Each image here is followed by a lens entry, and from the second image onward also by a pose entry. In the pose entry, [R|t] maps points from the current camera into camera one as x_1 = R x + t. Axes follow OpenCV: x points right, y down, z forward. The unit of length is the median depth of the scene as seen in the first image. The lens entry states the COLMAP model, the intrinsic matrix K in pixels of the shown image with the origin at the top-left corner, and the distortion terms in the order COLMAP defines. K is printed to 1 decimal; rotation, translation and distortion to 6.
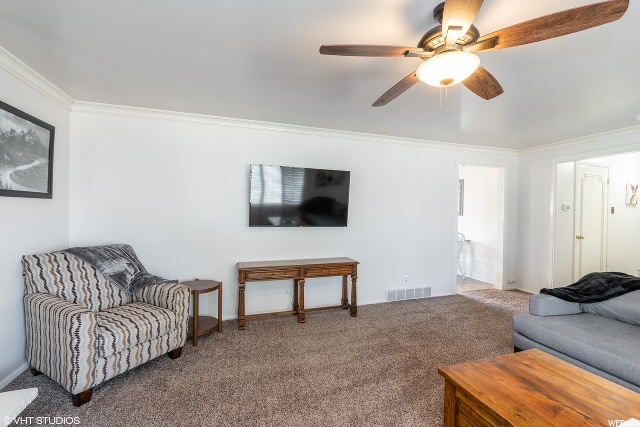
lens RADIAL K [[283.7, 0, 321.9], [0, 283.7, 212.5], [0, 0, 1]] dist [0.002282, 0.000318]
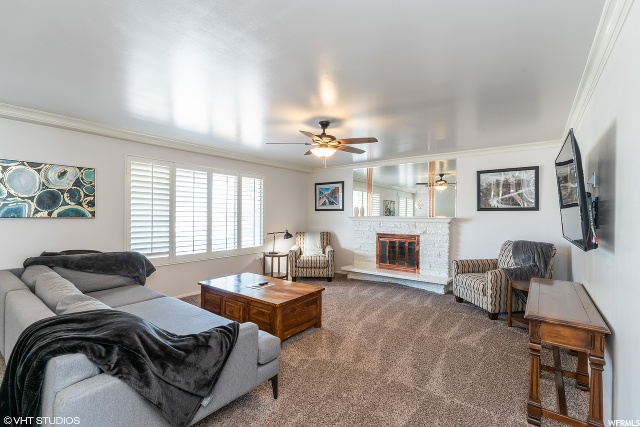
lens RADIAL K [[283.7, 0, 321.9], [0, 283.7, 212.5], [0, 0, 1]] dist [0.002282, 0.000318]
pose [[-0.823929, -0.021641, -0.566280, 1.041369], [-0.017340, 0.999765, -0.012978, 0.005392], [0.566428, -0.000874, -0.824111, 1.741502]]
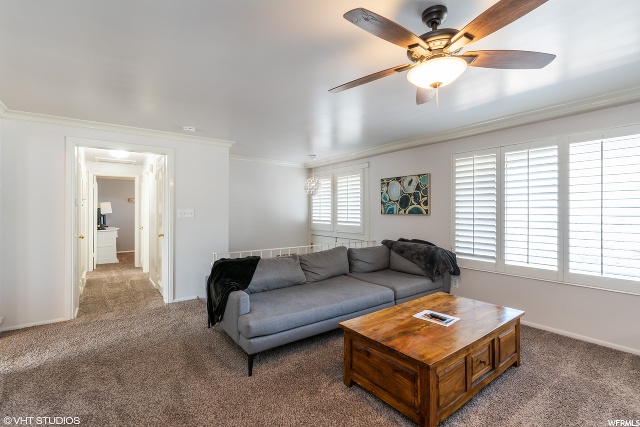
lens RADIAL K [[283.7, 0, 321.9], [0, 283.7, 212.5], [0, 0, 1]] dist [0.002282, 0.000318]
pose [[-0.326654, -0.016200, 0.945005, -0.252158], [-0.004760, 0.999869, 0.015495, -0.003085], [-0.945132, 0.000563, -0.326689, 1.068280]]
